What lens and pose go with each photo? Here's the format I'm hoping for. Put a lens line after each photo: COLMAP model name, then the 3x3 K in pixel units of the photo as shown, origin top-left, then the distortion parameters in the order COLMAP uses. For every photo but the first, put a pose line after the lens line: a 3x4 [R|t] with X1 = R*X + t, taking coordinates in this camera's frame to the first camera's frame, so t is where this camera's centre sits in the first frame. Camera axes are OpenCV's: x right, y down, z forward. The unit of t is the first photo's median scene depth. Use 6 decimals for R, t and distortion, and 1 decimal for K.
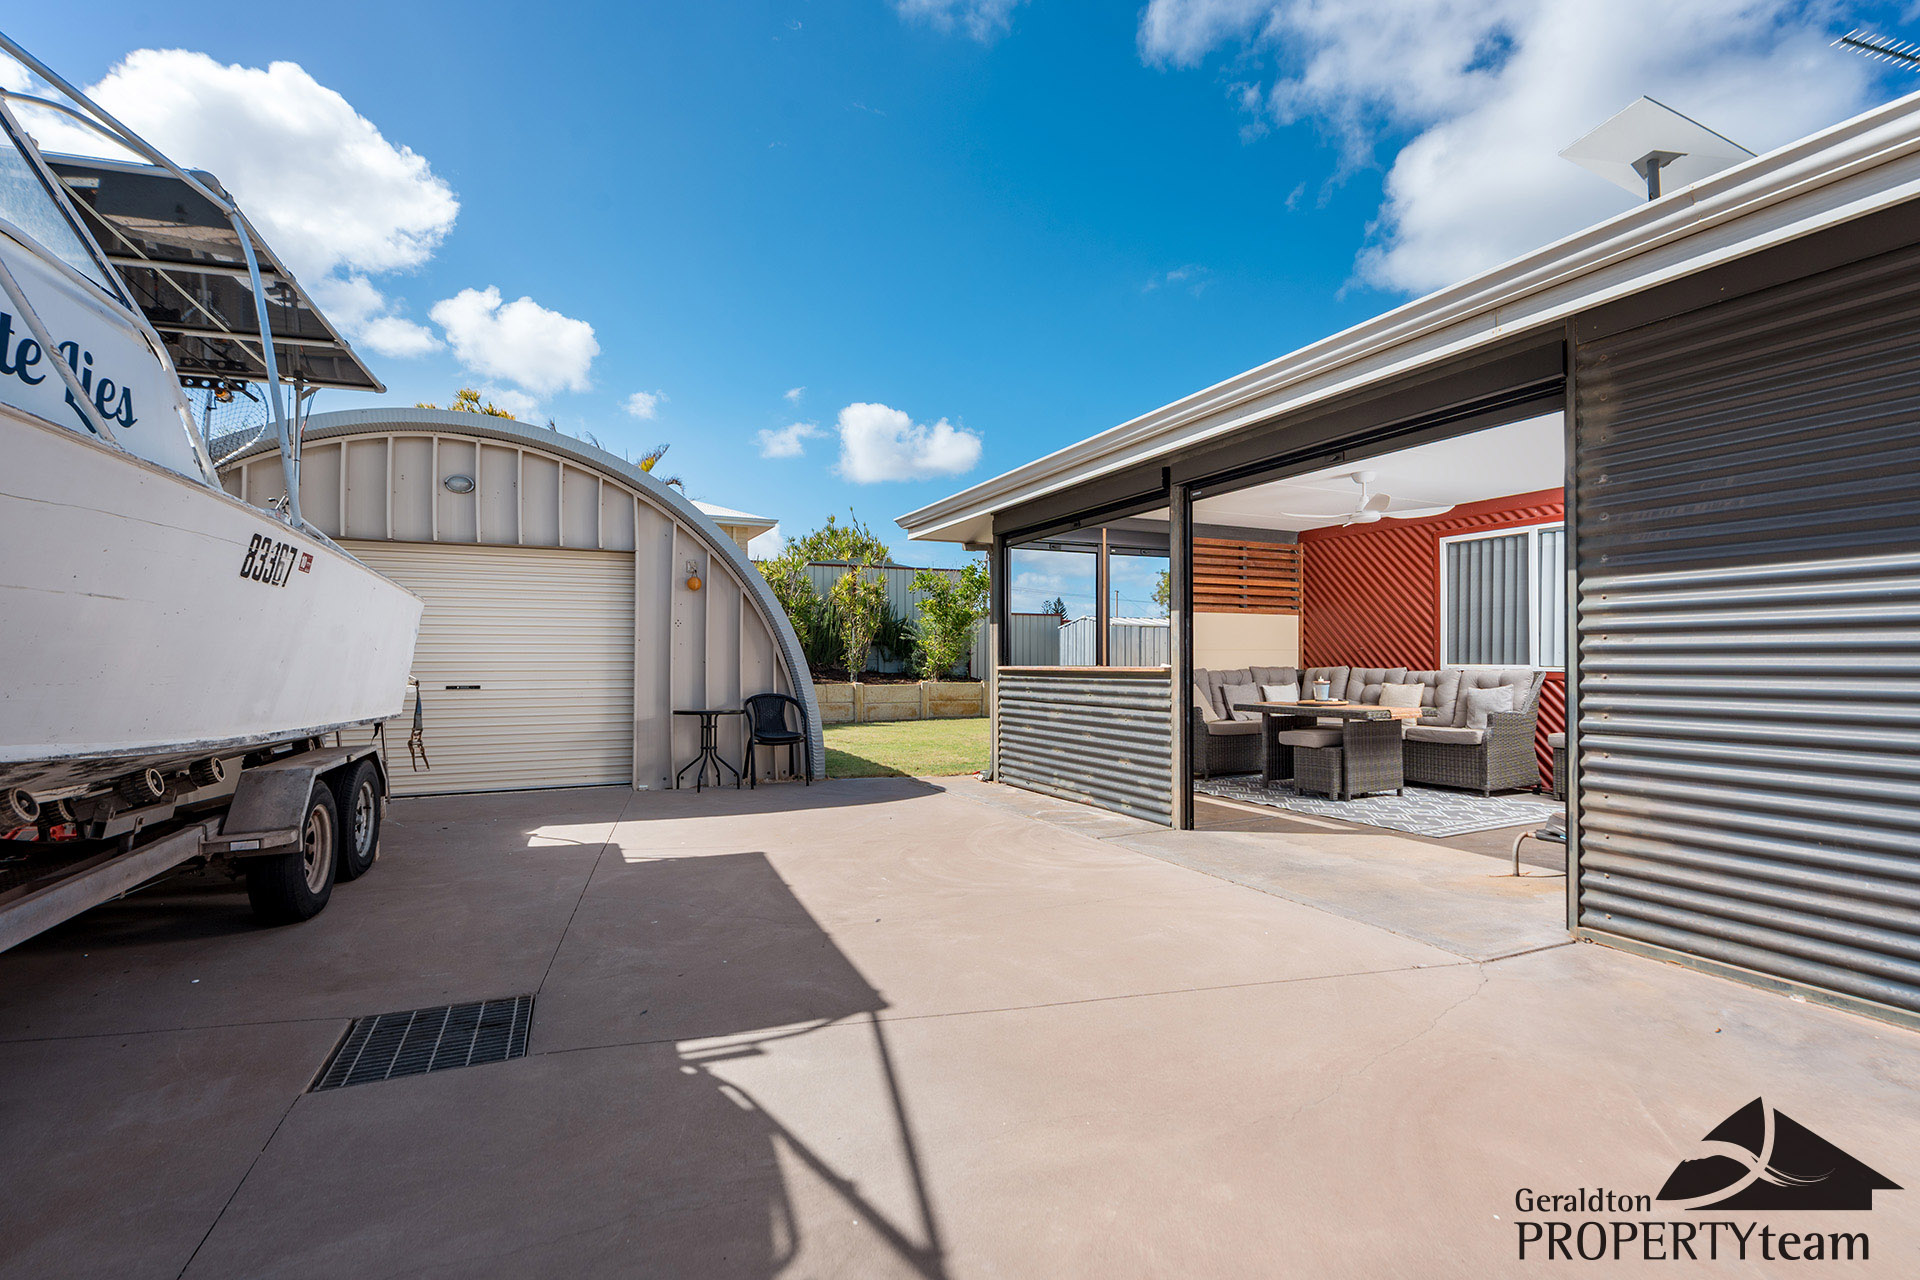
lens RADIAL K [[878.5, 0, 961.1], [0, 878.5, 649.9], [0, 0, 1]] dist [0.000243, 0.000304]
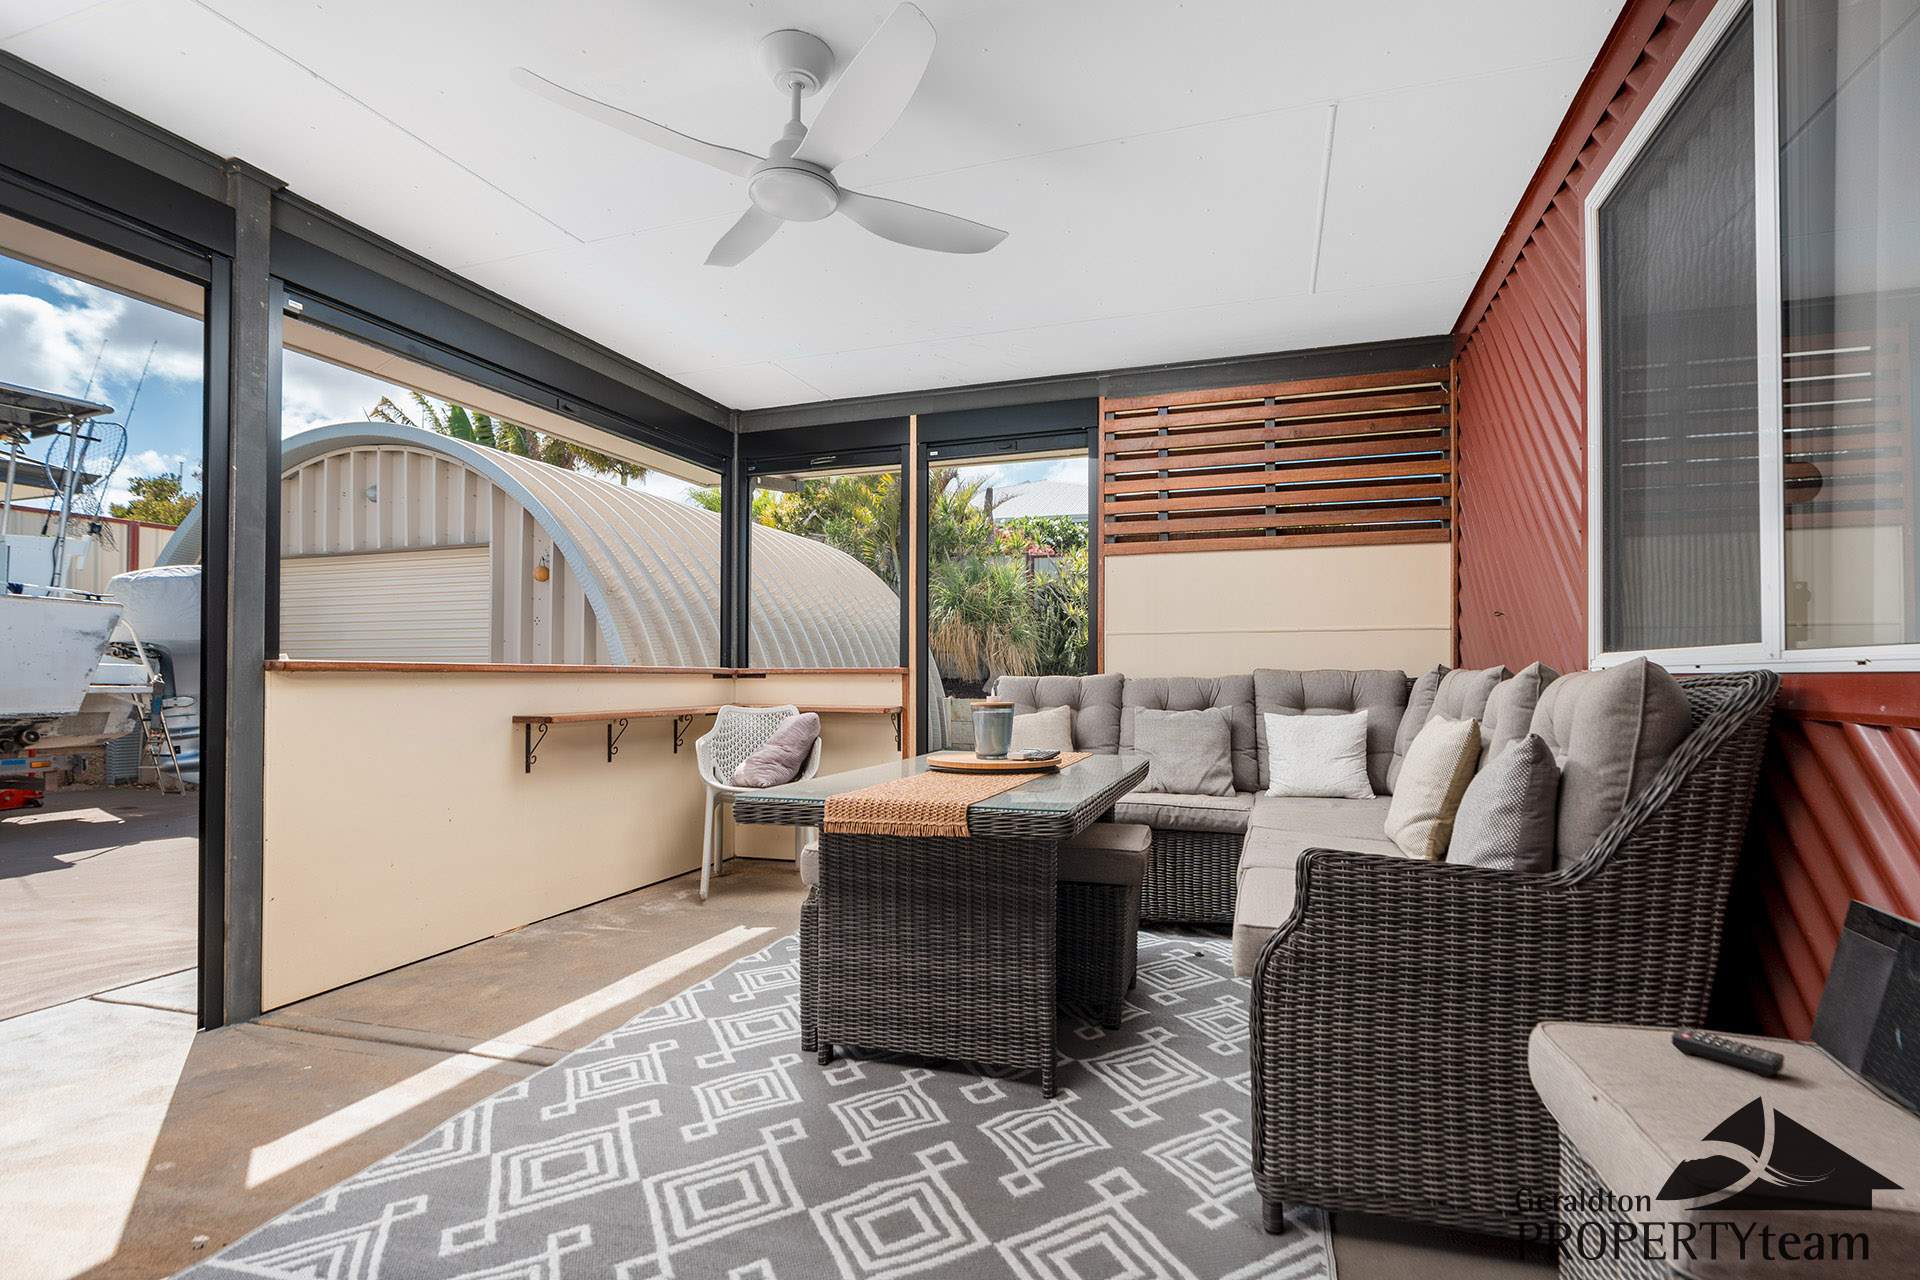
lens RADIAL K [[859.6, 0, 960.0], [0, 859.6, 640.0], [0, 0, 1]] dist [-0.003668, 0.004412]
pose [[0.724926, -0.024867, -0.688378, 1.071268], [0.009296, 0.999610, -0.026321, 0.030167], [0.688764, 0.012681, 0.724874, 1.257445]]
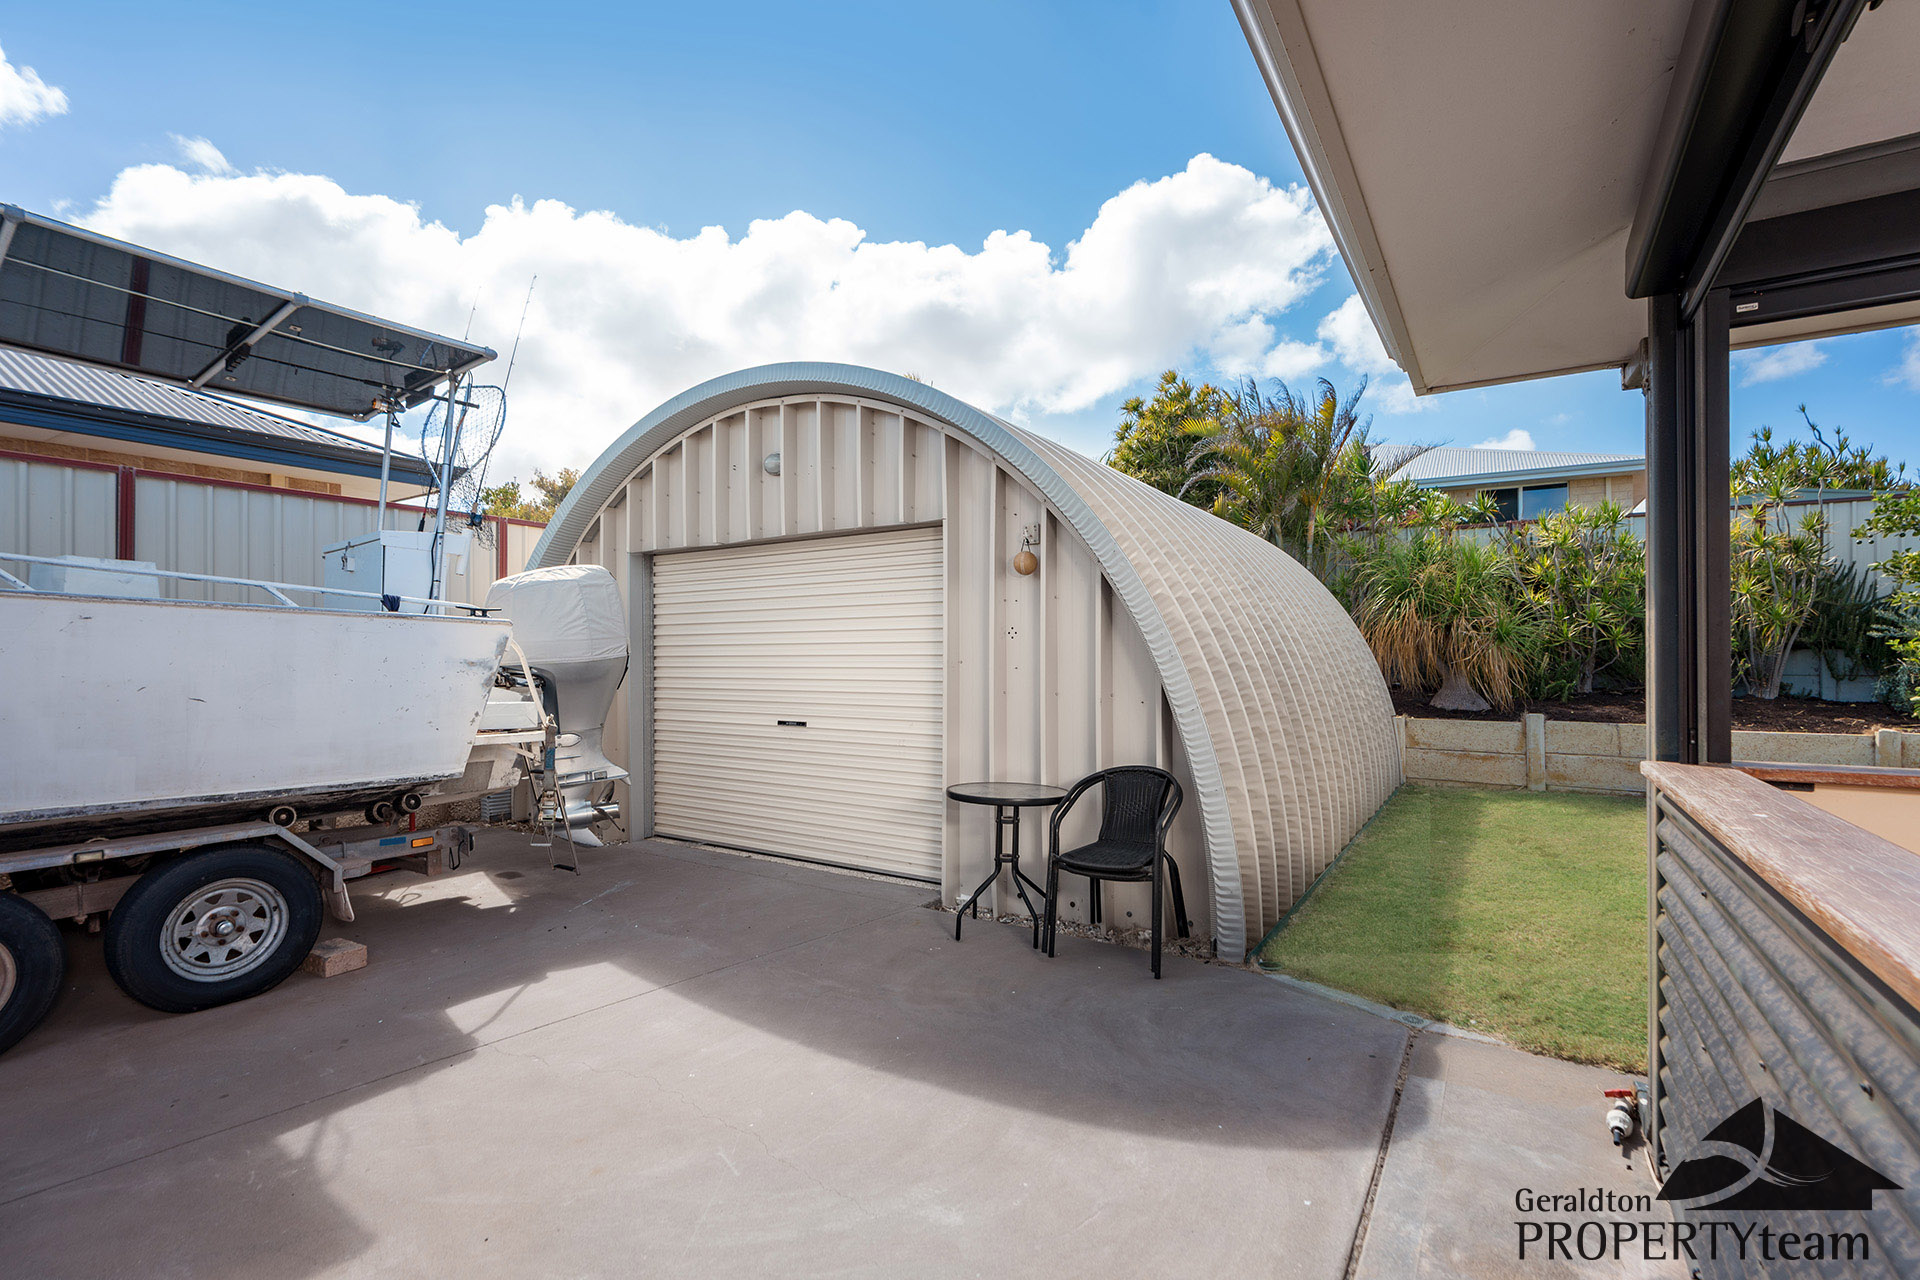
lens RADIAL K [[849.5, 0, 972.2], [0, 849.5, 634.6], [0, 0, 1]] dist [-0.001102, 0.000253]
pose [[0.541725, -0.020713, -0.840301, 0.257046], [0.009882, 0.999784, -0.018274, -0.037573], [0.840498, 0.001596, 0.541813, 1.247553]]
